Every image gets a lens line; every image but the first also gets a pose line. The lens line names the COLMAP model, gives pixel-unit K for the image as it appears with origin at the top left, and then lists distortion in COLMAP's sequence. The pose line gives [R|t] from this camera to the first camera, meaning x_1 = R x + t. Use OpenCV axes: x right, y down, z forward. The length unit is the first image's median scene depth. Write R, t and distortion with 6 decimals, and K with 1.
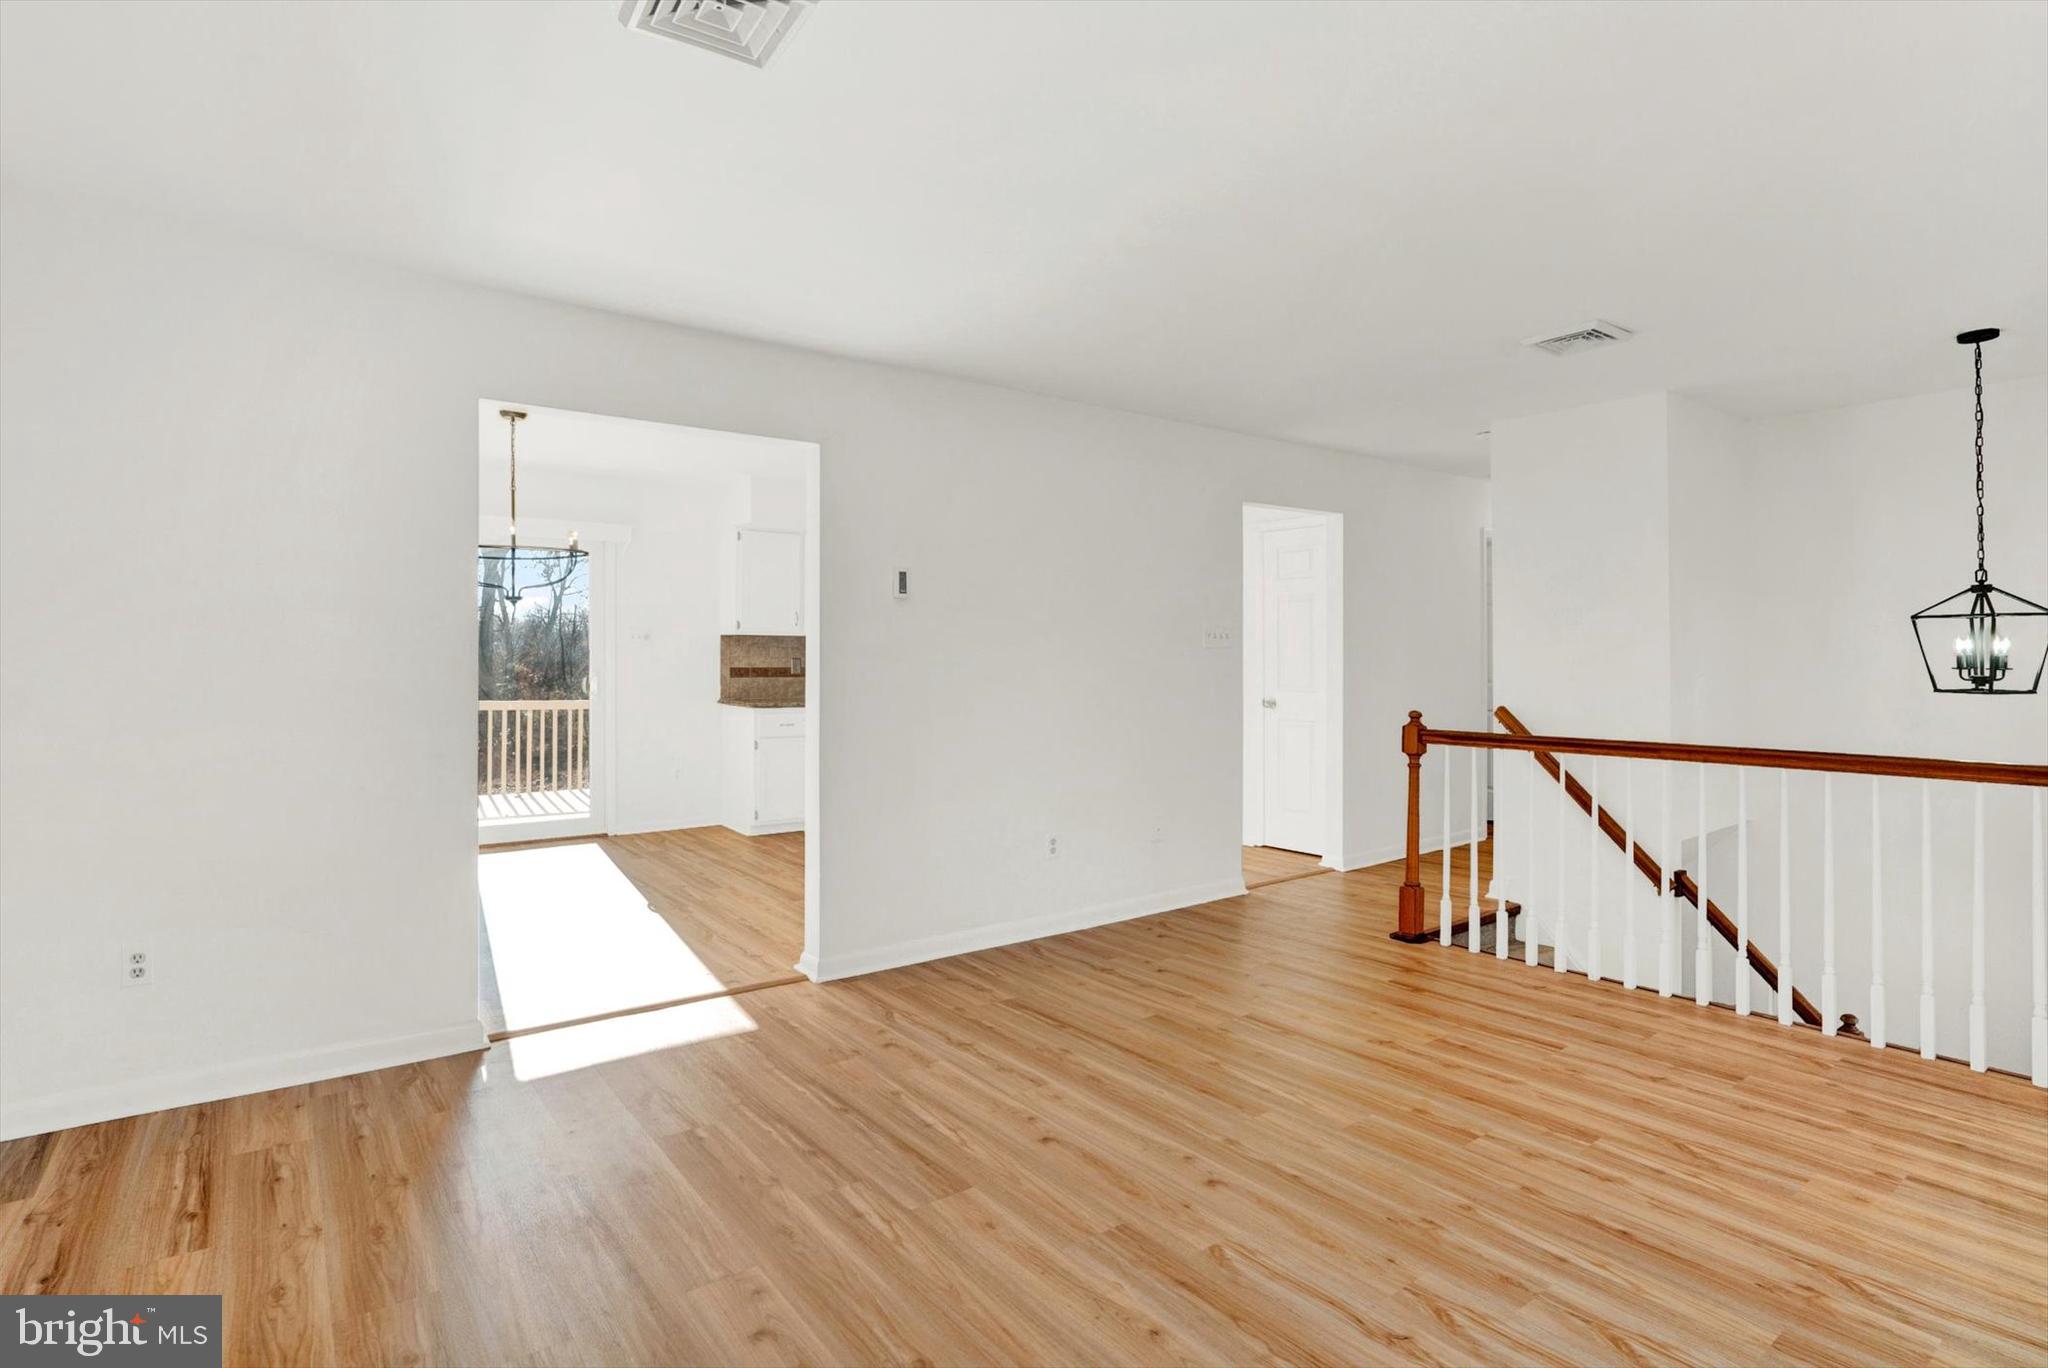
lens RADIAL K [[1005.3, 0, 977.3], [0, 1005.3, 661.5], [0, 0, 1]] dist [-0.038624, 0.000895]
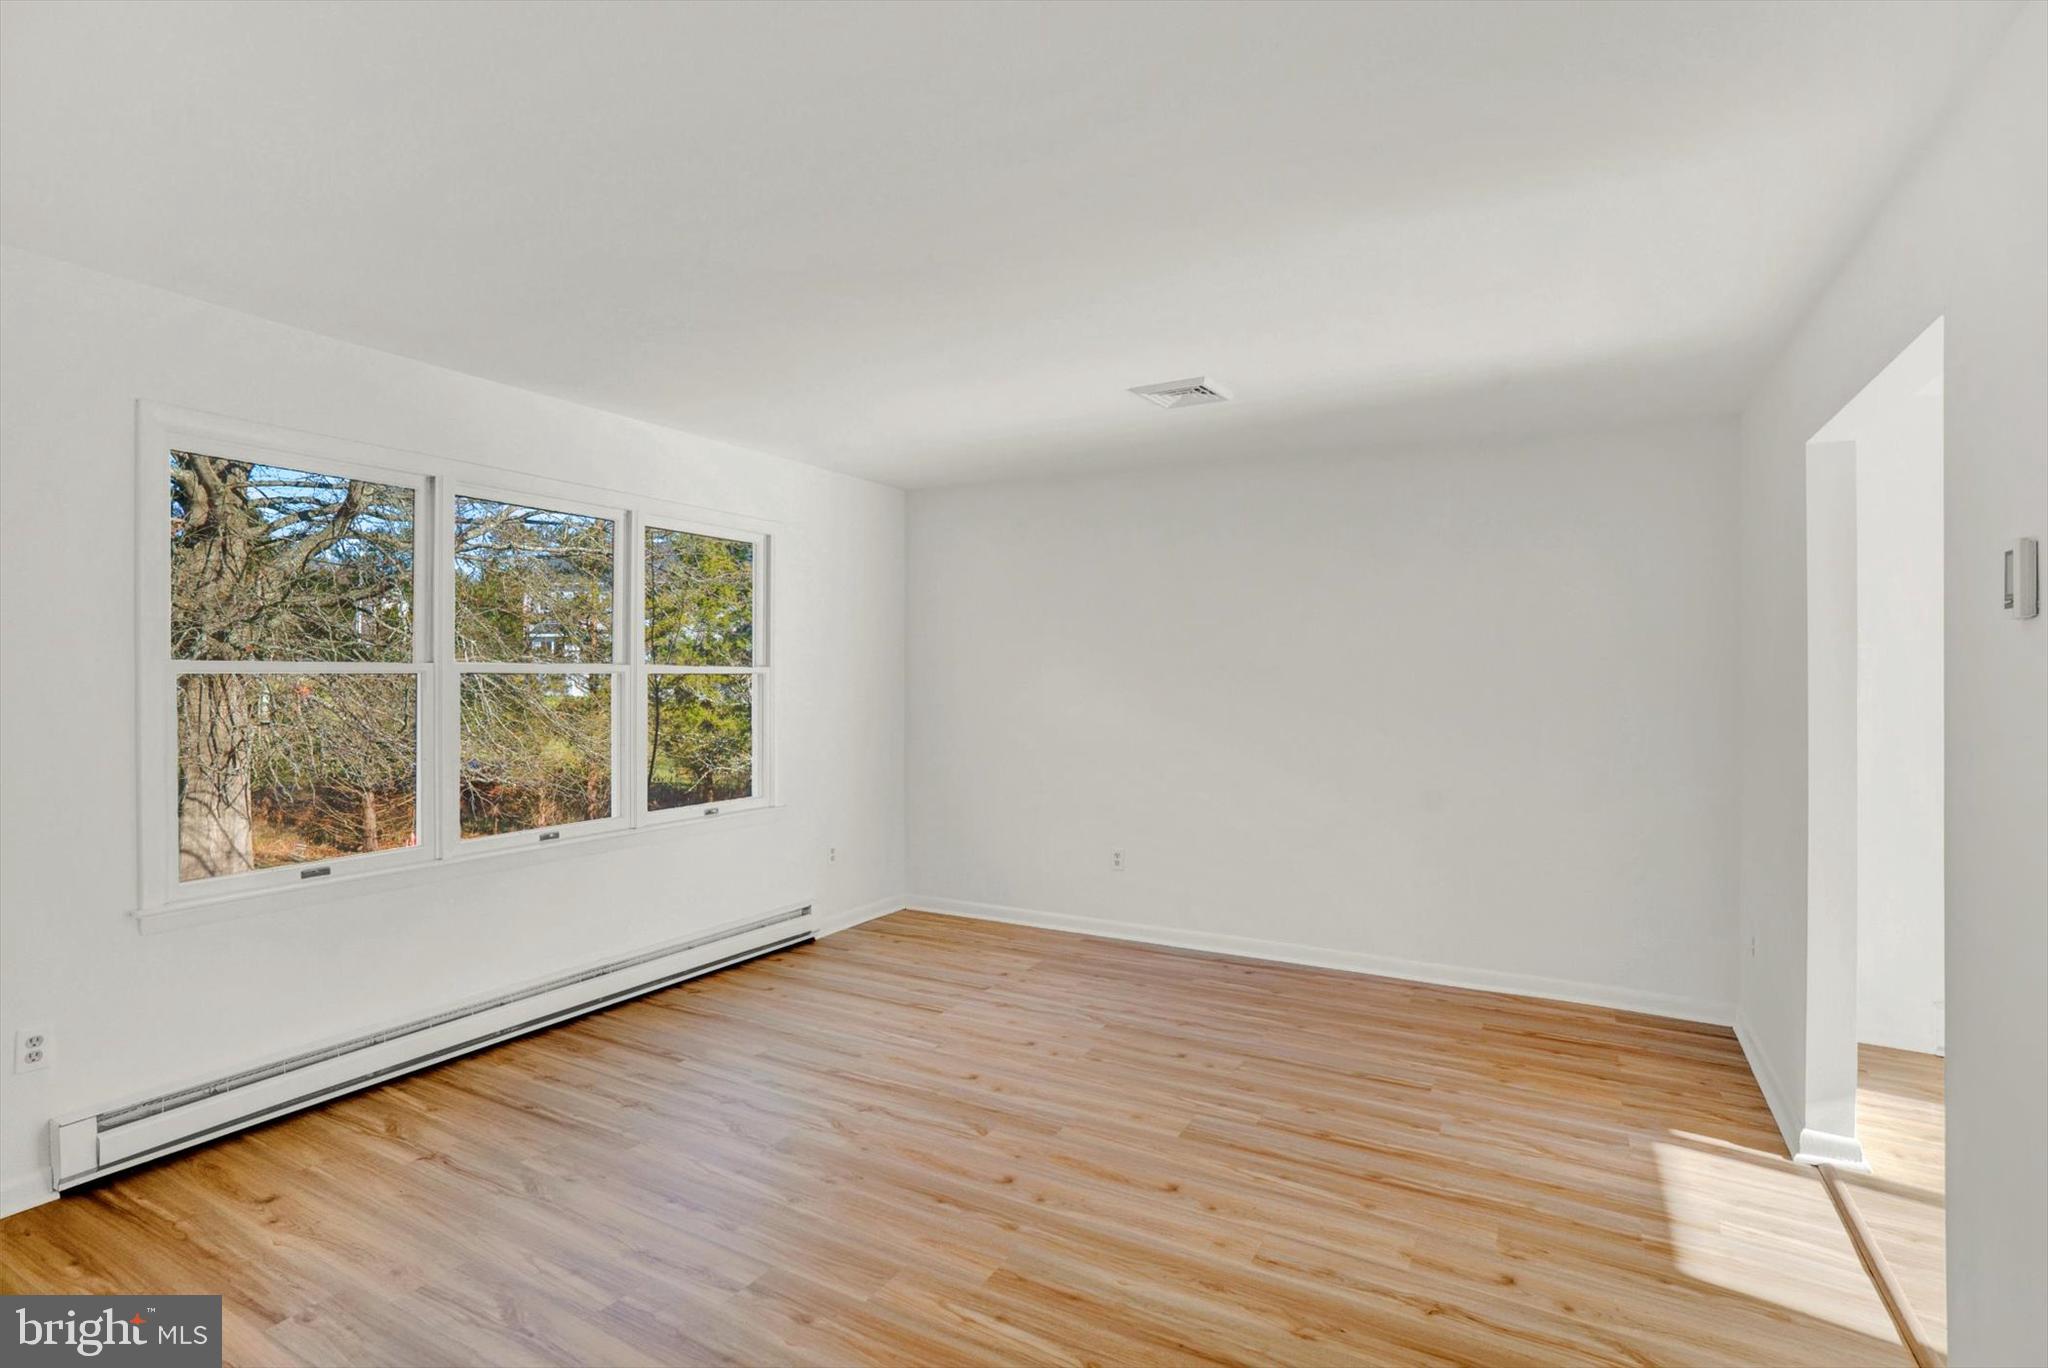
lens RADIAL K [[1005.3, 0, 977.3], [0, 1005.3, 661.5], [0, 0, 1]] dist [-0.038624, 0.000895]
pose [[-0.907434, -0.012797, -0.420000, 0.711976], [-0.015124, 0.999883, 0.002211, -0.065080], [0.419923, 0.008358, -0.907521, 1.900694]]
